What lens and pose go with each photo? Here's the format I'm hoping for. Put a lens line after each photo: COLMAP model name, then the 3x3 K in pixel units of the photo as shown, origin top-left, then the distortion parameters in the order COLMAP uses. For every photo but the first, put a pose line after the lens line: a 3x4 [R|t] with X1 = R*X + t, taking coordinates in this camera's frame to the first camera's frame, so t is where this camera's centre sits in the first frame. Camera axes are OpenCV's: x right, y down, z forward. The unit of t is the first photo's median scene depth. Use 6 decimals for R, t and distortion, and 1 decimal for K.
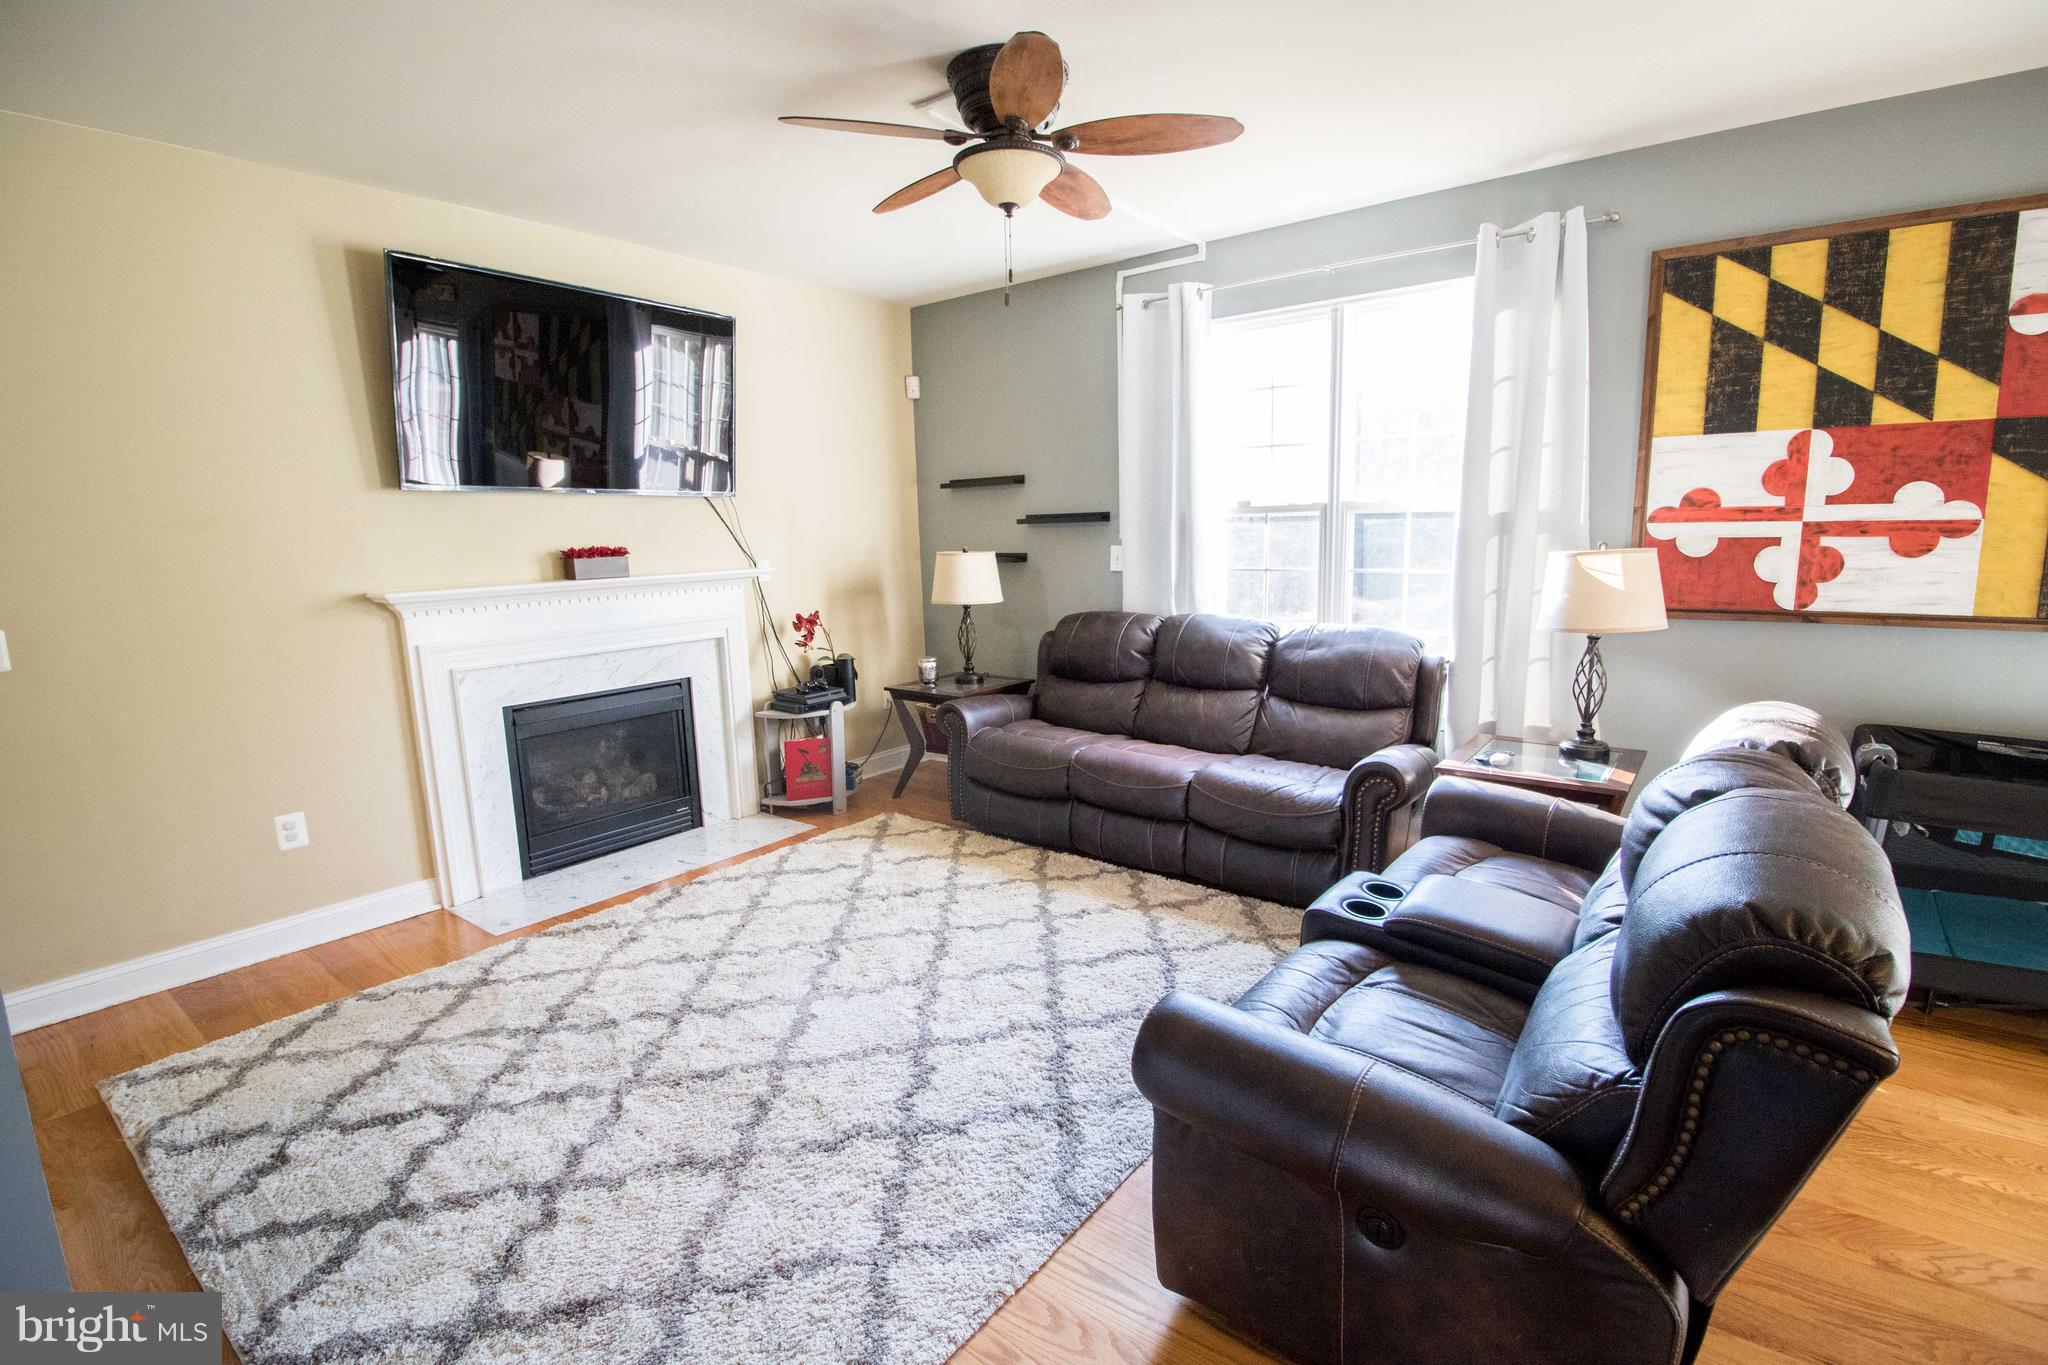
lens RADIAL K [[942.9, 0, 1030.1], [0, 942.9, 679.9], [0, 0, 1]] dist [-0.004610, -0.010797]
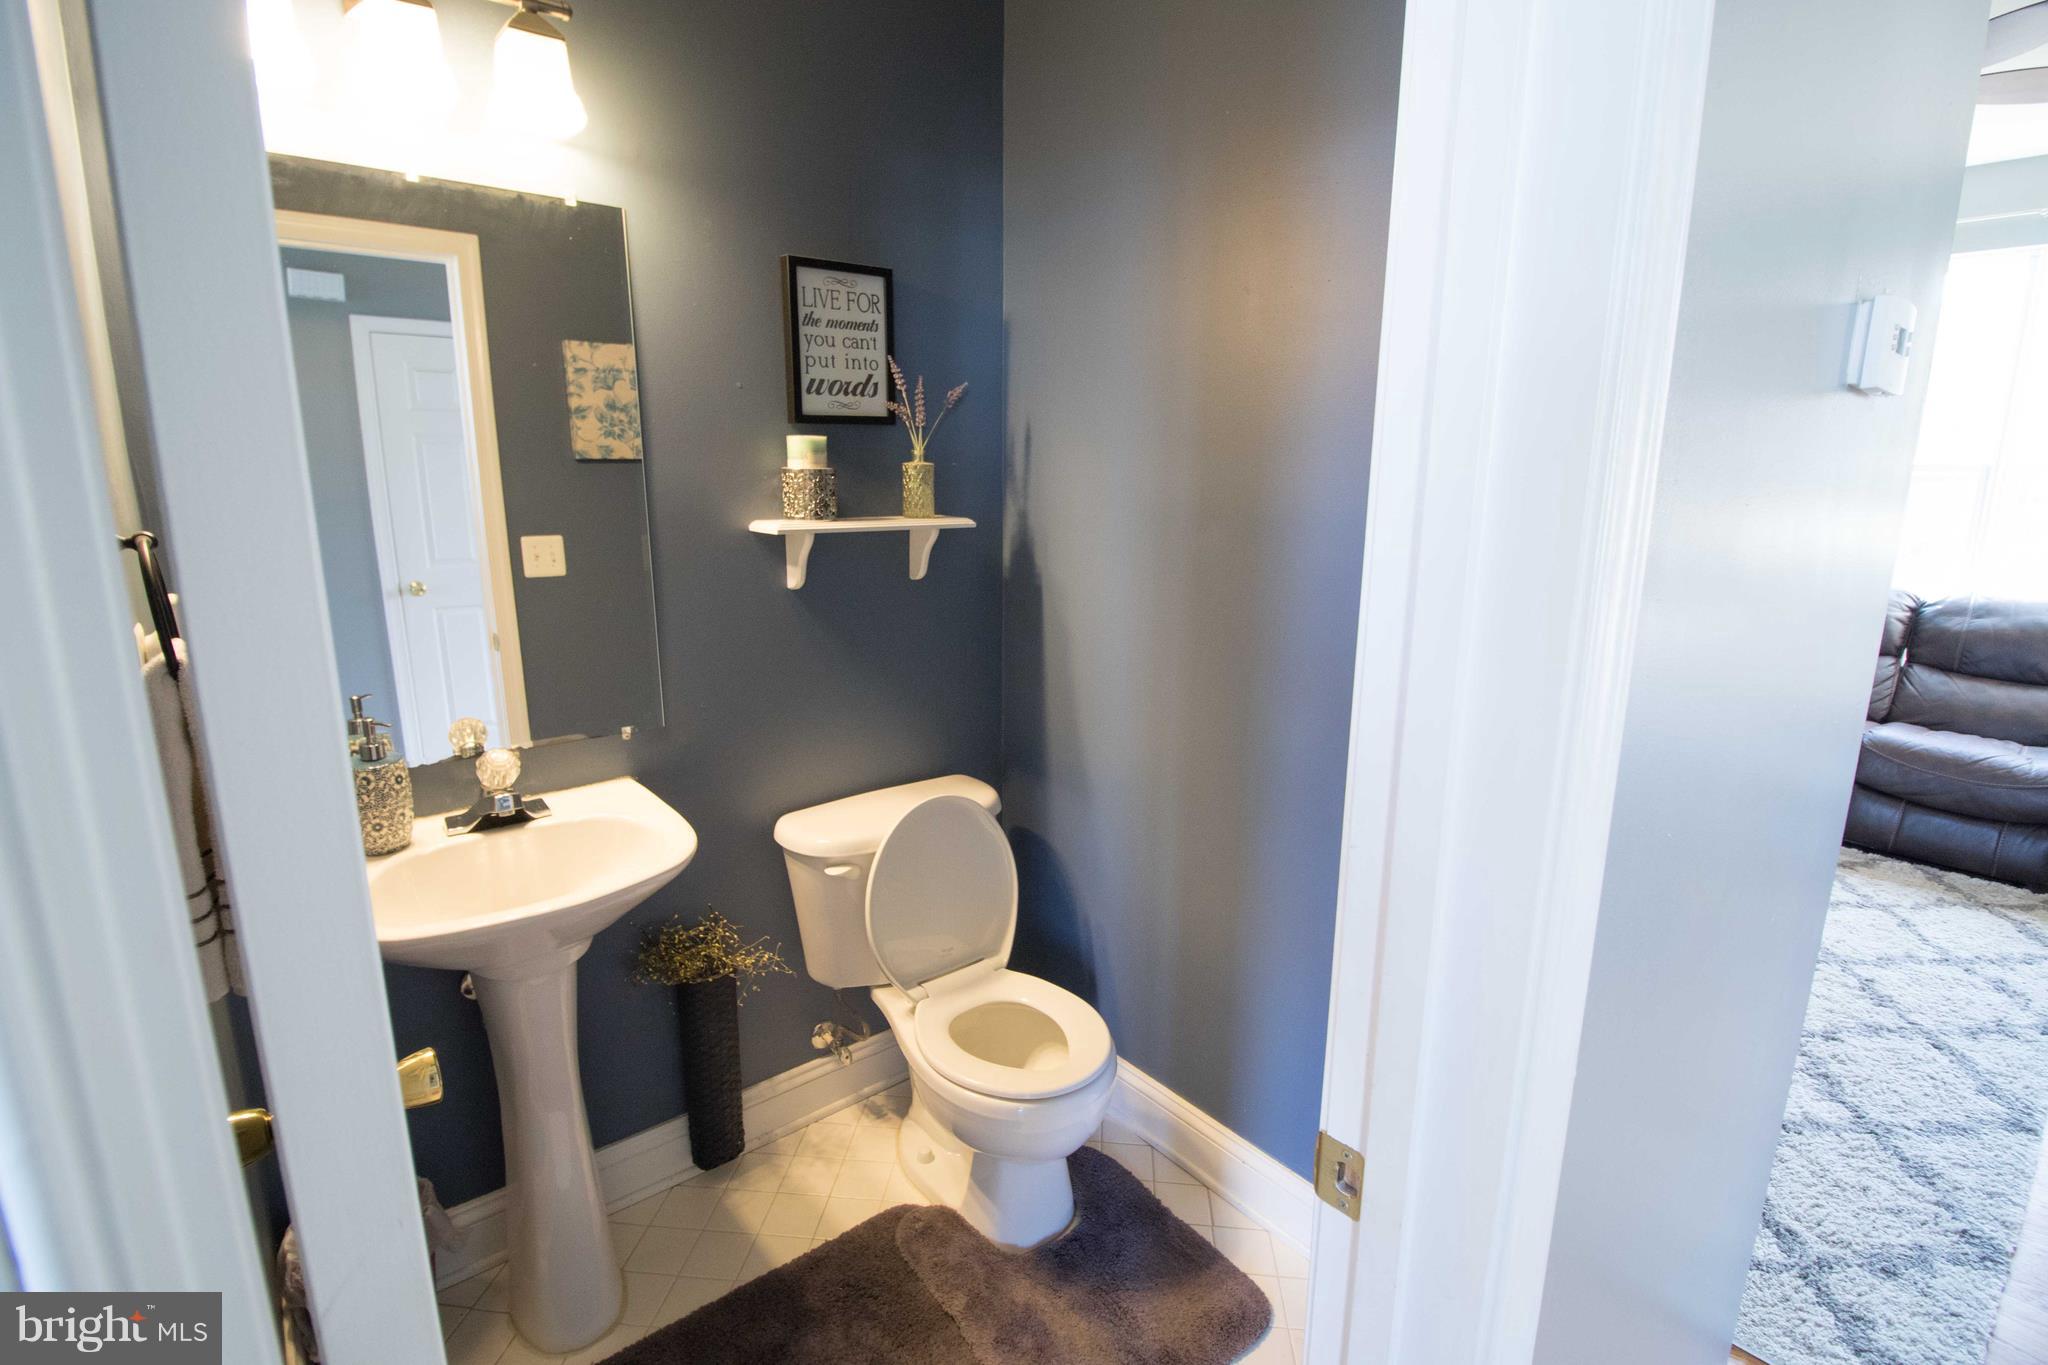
lens RADIAL K [[942.9, 0, 1016.4], [0, 942.9, 678.0], [0, 0, 1]] dist [-0.004610, -0.010797]
pose [[0.972658, 0.075640, -0.219578, -0.536808], [-0.065781, 0.996484, 0.051884, 0.053375], [0.222730, -0.036021, 0.974214, -0.154154]]
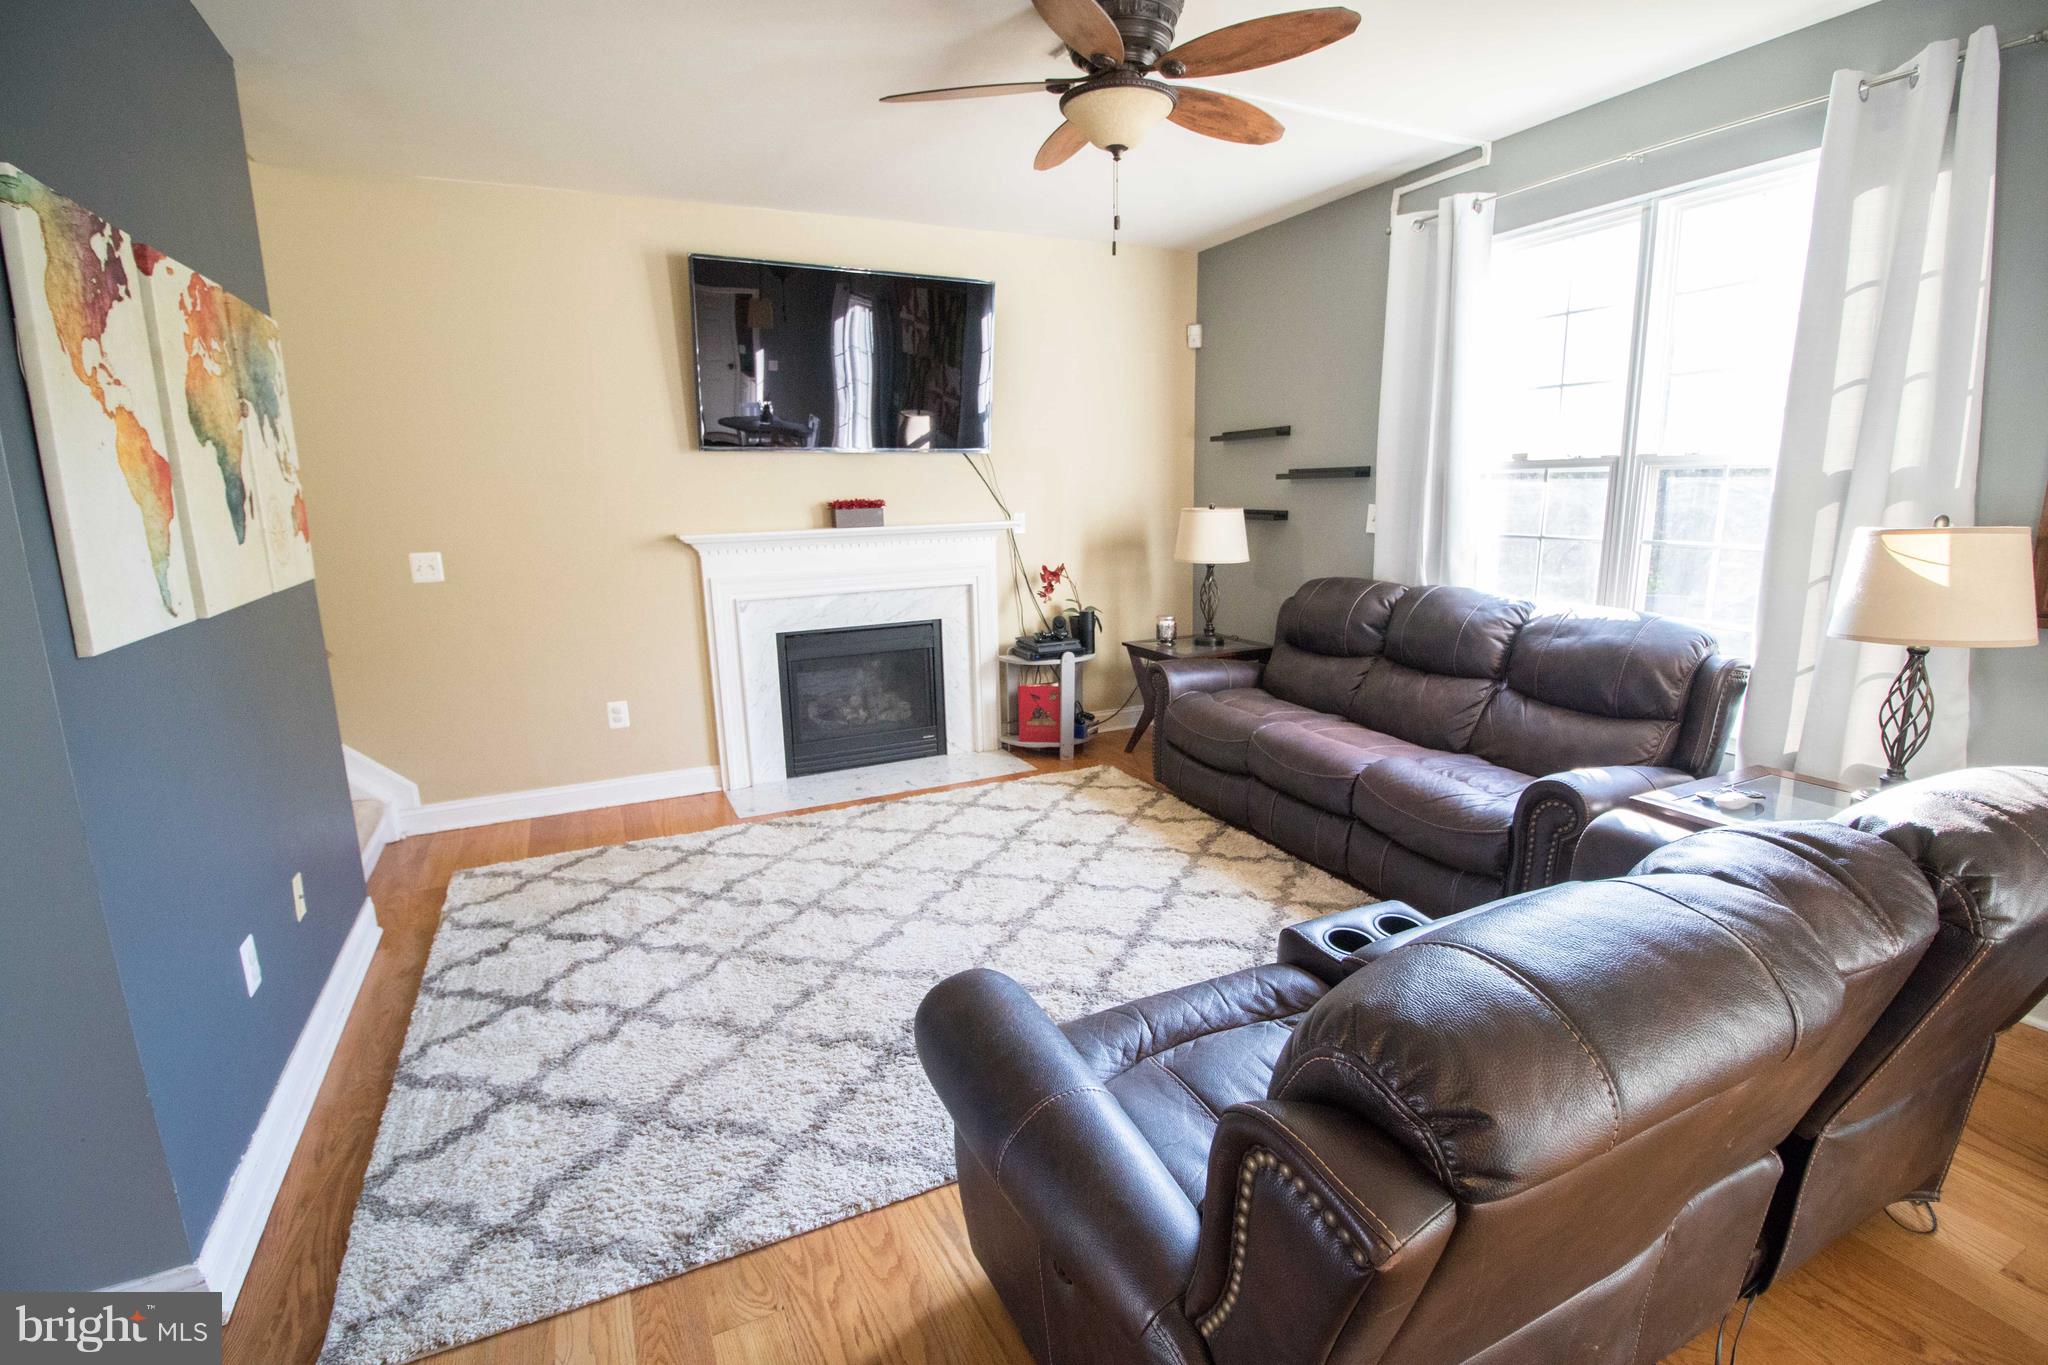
lens RADIAL K [[942.9, 0, 1021.9], [0, 942.9, 679.7], [0, 0, 1]] dist [-0.004610, -0.010797]
pose [[0.892701, 0.097057, -0.440073, 0.303171], [-0.074118, 0.994855, 0.069063, -0.021324], [0.444512, -0.029035, 0.895302, 0.072057]]
